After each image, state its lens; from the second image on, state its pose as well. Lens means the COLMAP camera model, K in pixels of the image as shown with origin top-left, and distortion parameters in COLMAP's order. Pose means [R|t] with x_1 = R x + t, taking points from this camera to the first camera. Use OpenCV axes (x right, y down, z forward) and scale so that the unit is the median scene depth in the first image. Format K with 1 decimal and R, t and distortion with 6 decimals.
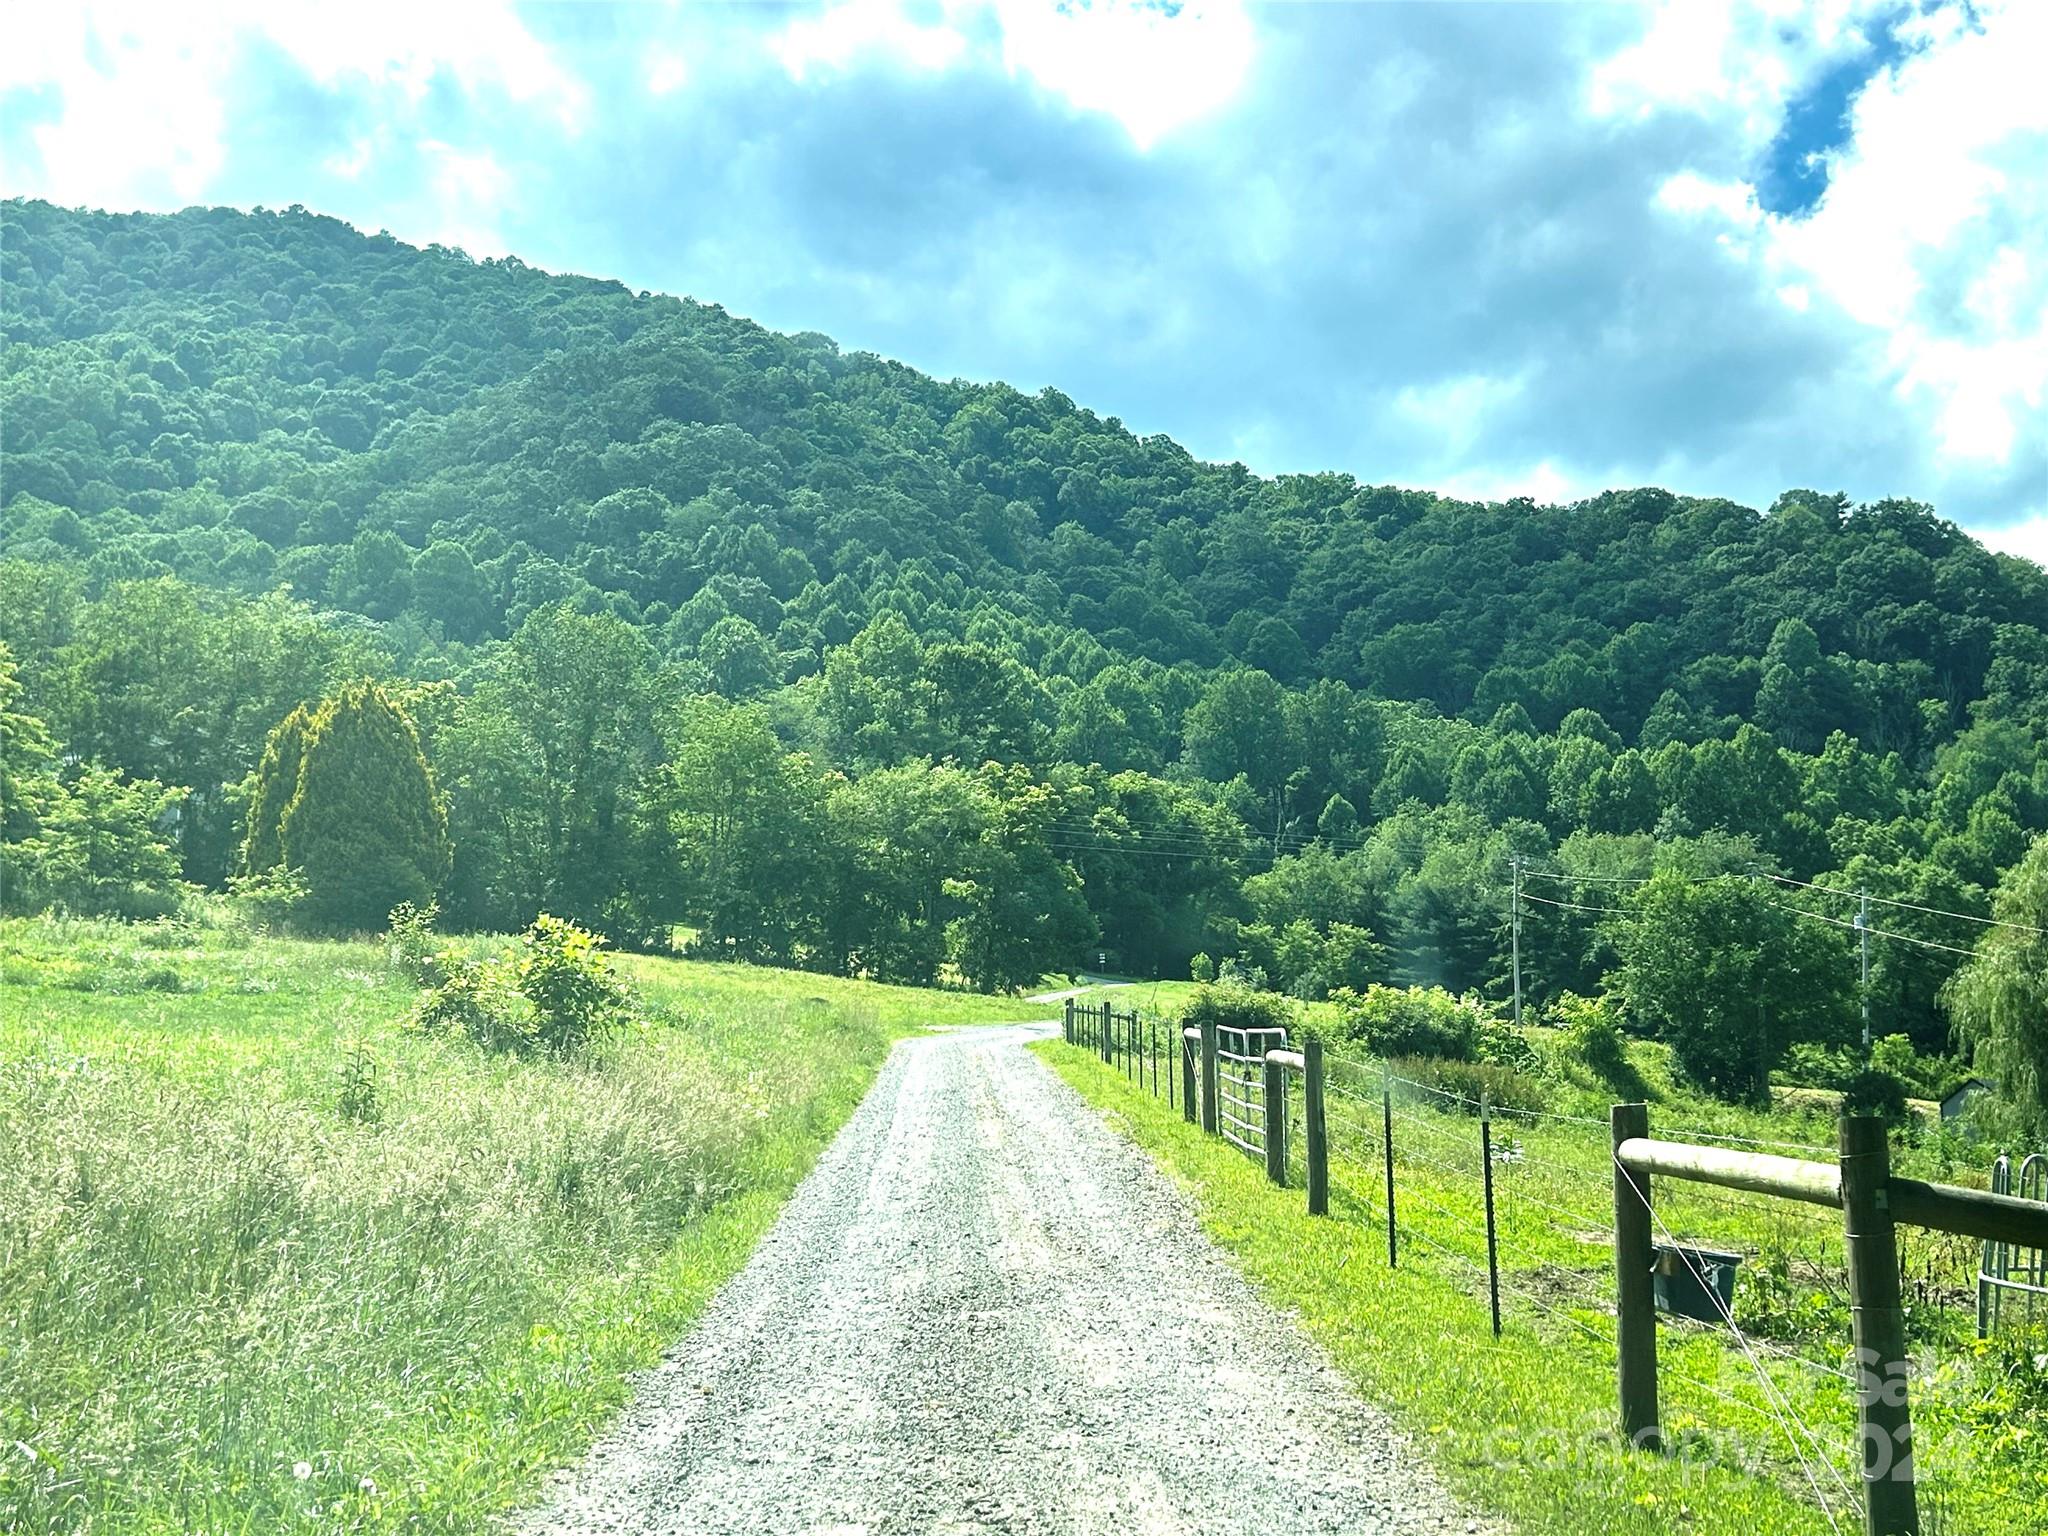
lens RADIAL K [[2369.7, 0, 1025.0], [0, 2369.7, 766.6], [0, 0, 1]] dist [0.011192, 0.000000]
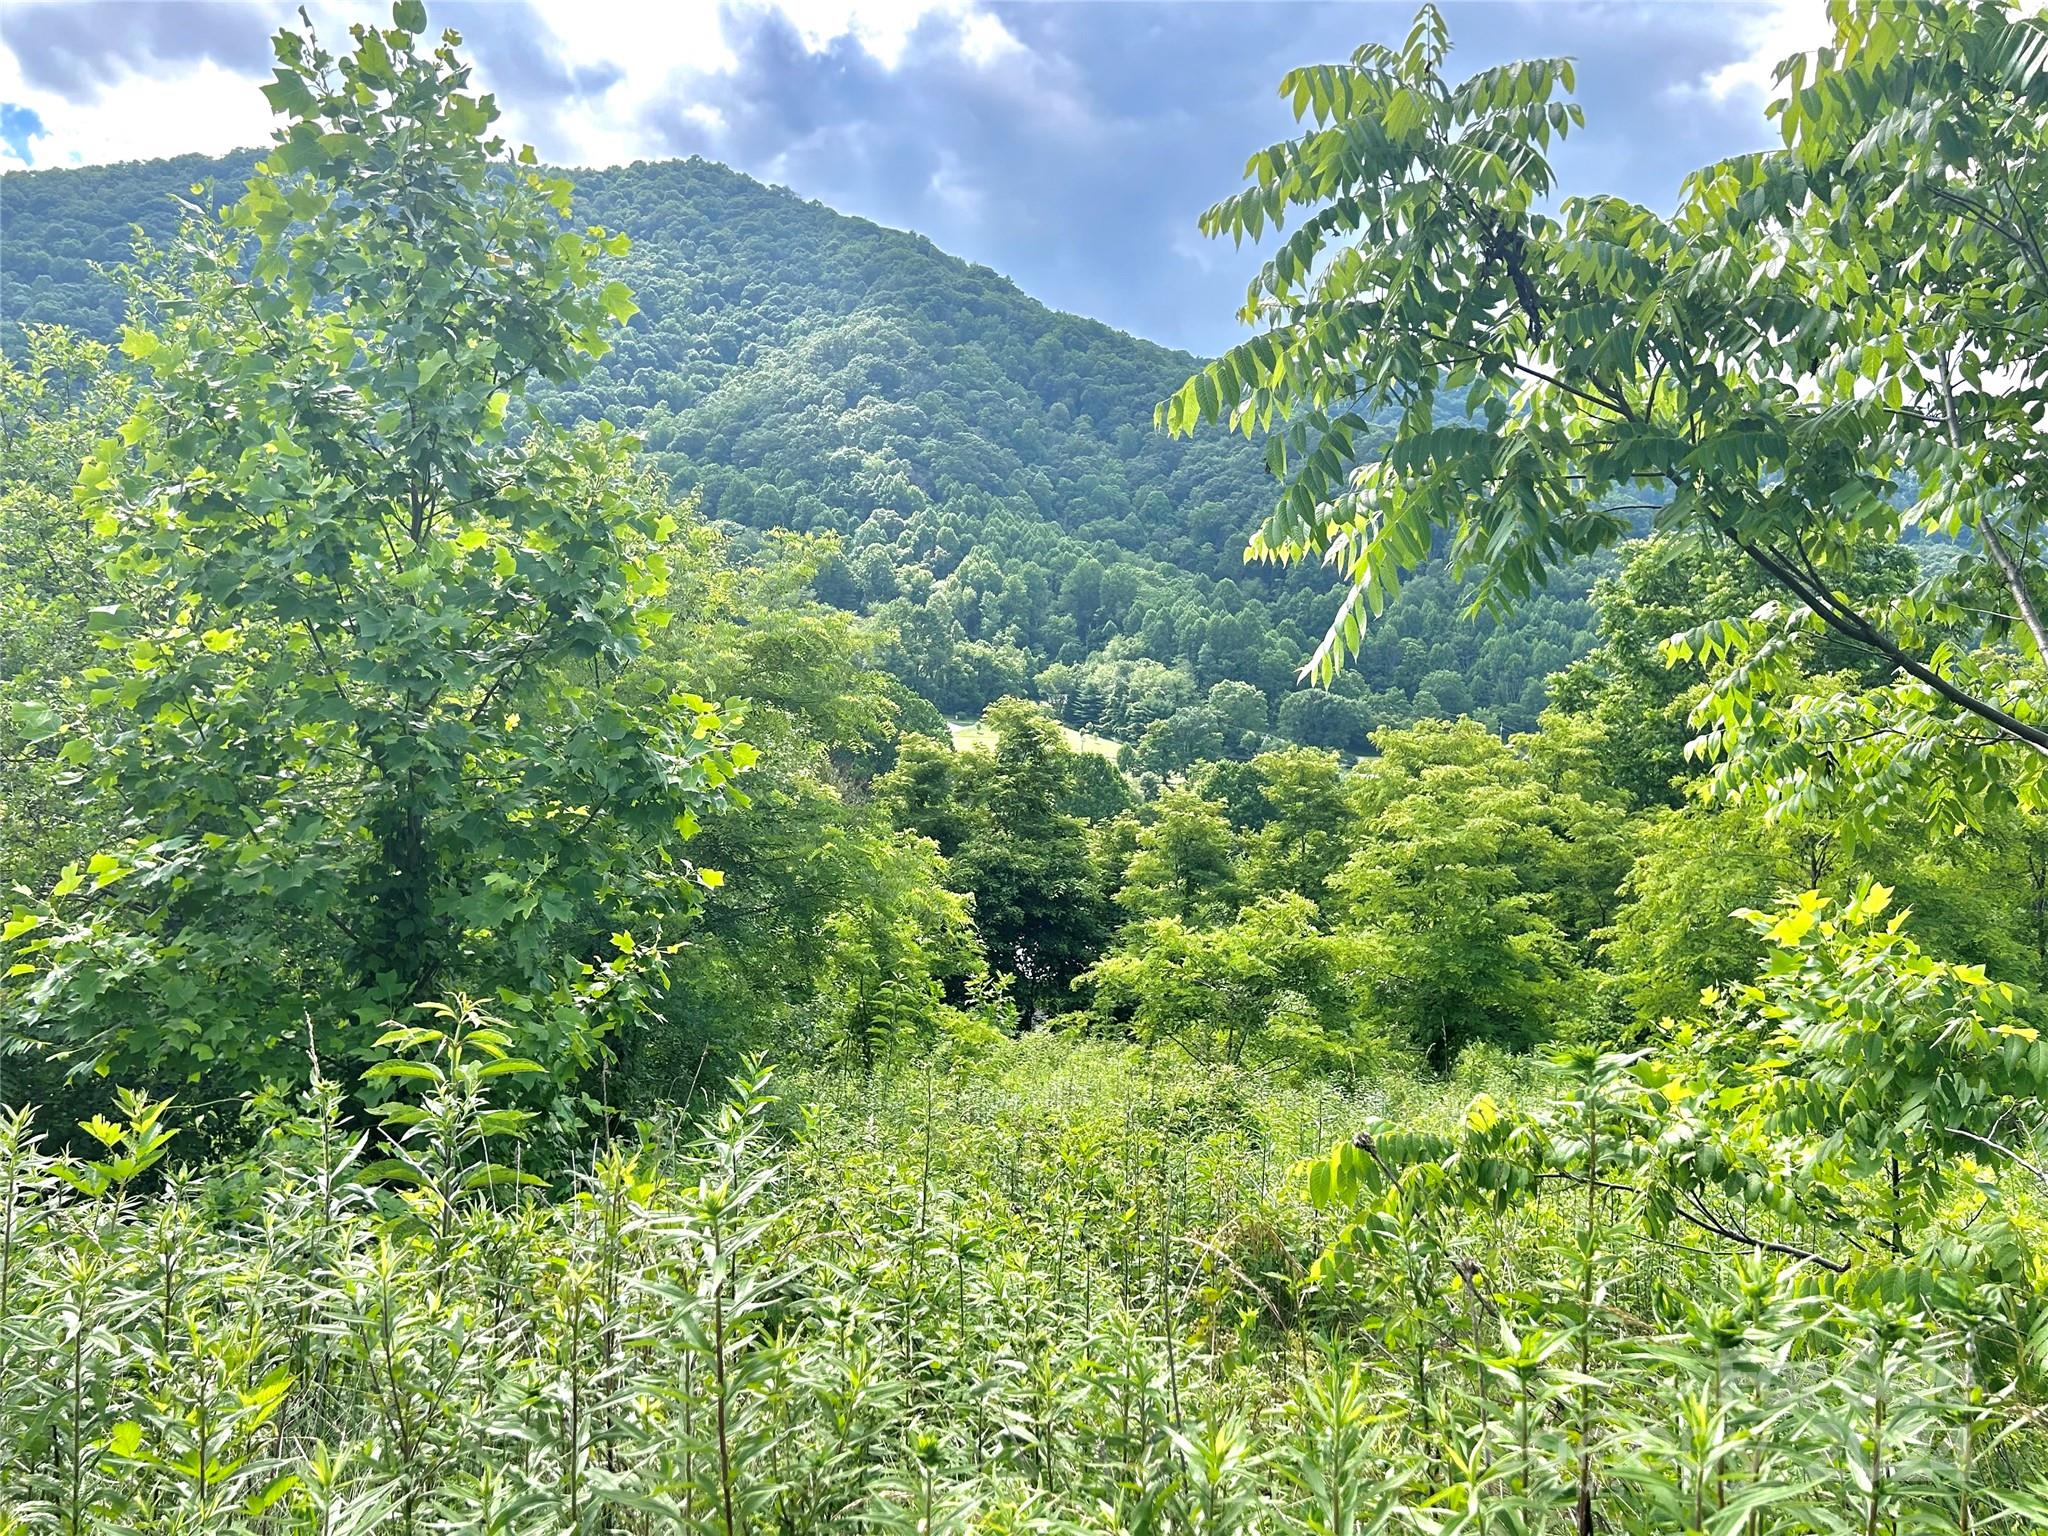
lens RADIAL K [[1634.8, 0, 1023.2], [0, 1634.8, 769.8], [0, 0, 1]] dist [0.114664, 0.005474]
pose [[0.993090, 0.039608, -0.110467, 0.120573], [-0.012580, 0.971828, 0.235356, -0.124903], [0.116676, -0.232341, 0.965611, -0.366927]]
